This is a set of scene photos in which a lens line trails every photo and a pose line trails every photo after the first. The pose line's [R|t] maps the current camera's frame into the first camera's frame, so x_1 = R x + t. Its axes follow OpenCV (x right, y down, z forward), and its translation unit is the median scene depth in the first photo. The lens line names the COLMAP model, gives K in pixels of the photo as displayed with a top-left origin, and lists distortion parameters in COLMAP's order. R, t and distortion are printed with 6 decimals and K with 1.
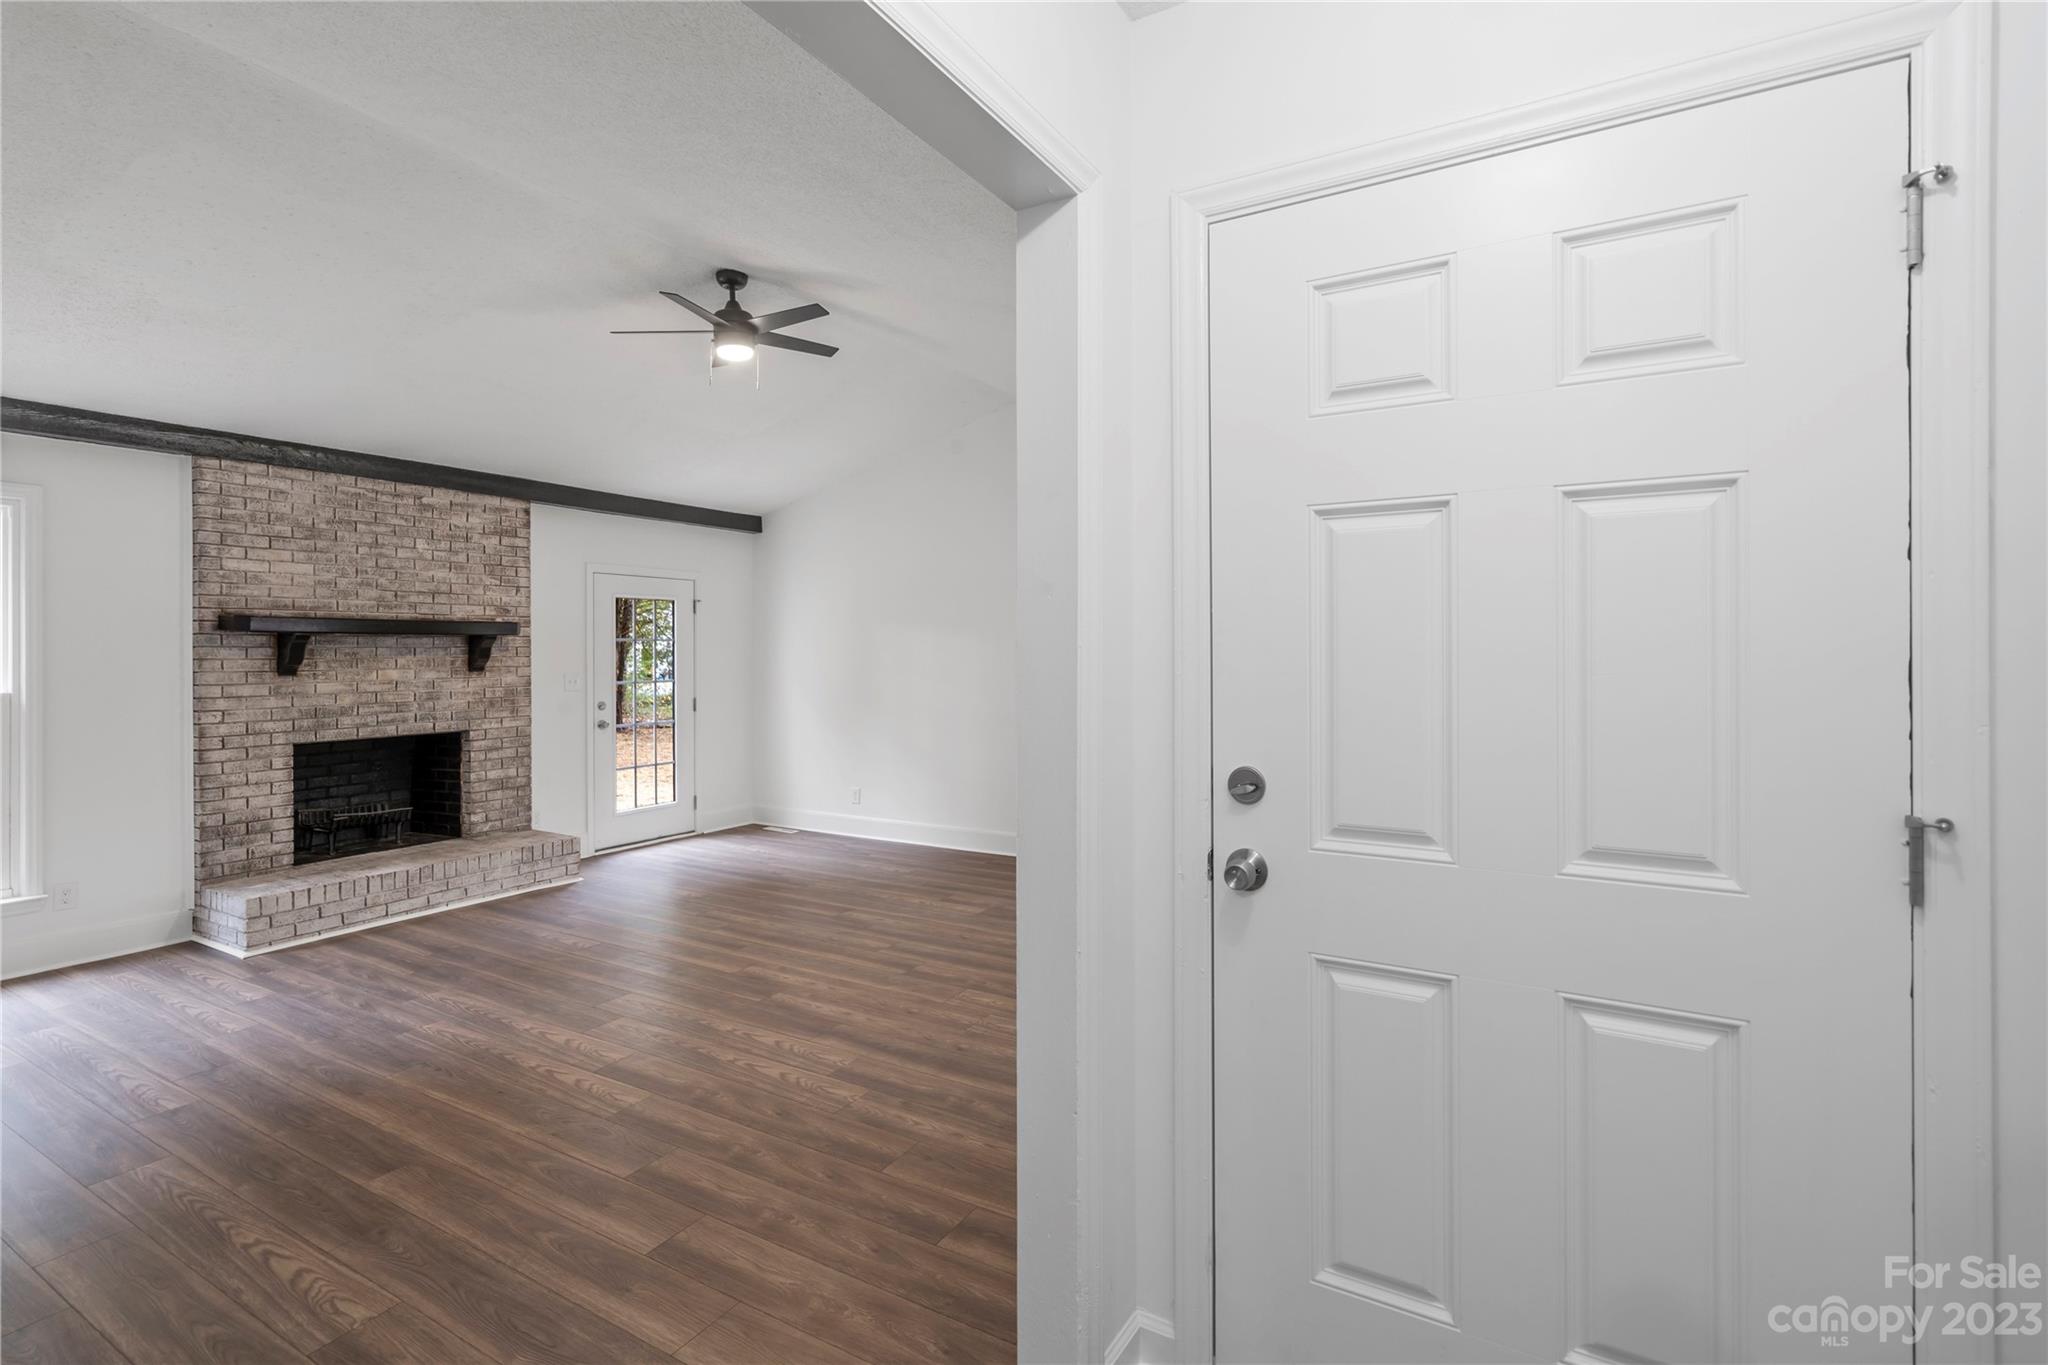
lens RADIAL K [[954.7, 0, 1020.3], [0, 954.7, 650.8], [0, 0, 1]] dist [0.002571, 0.000430]
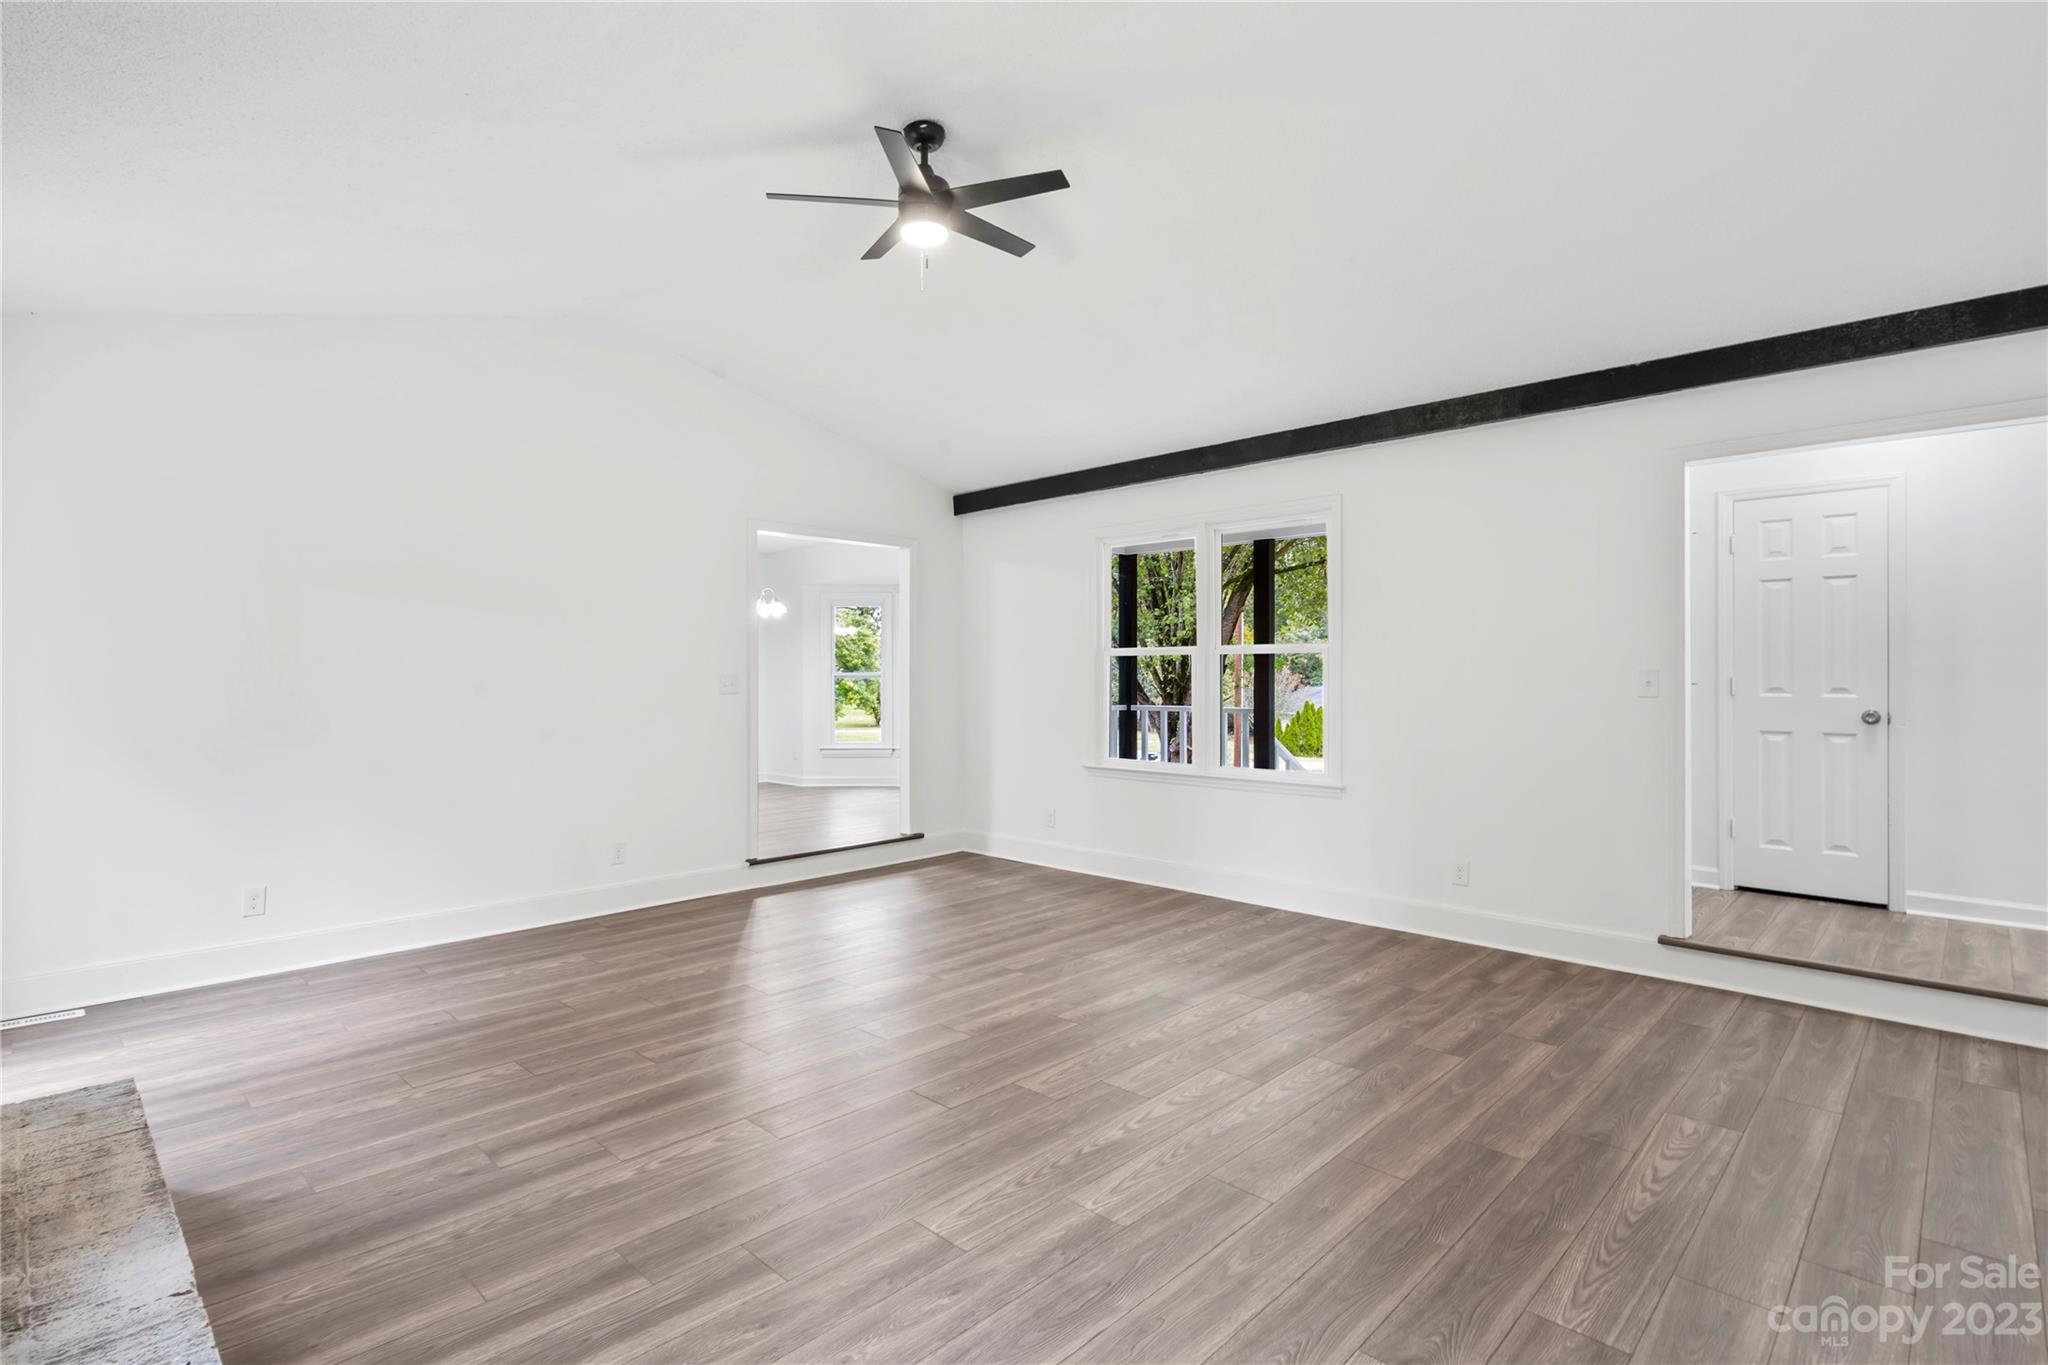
lens RADIAL K [[984.8, 0, 1024.0], [0, 984.8, 682.5], [0, 0, 1]] dist [0.002830, 0.000485]
pose [[0.229877, 0.001005, 0.973219, -0.933163], [-0.000409, 0.999999, -0.000936, 0.040734], [-0.973220, -0.000183, 0.229878, 0.666431]]
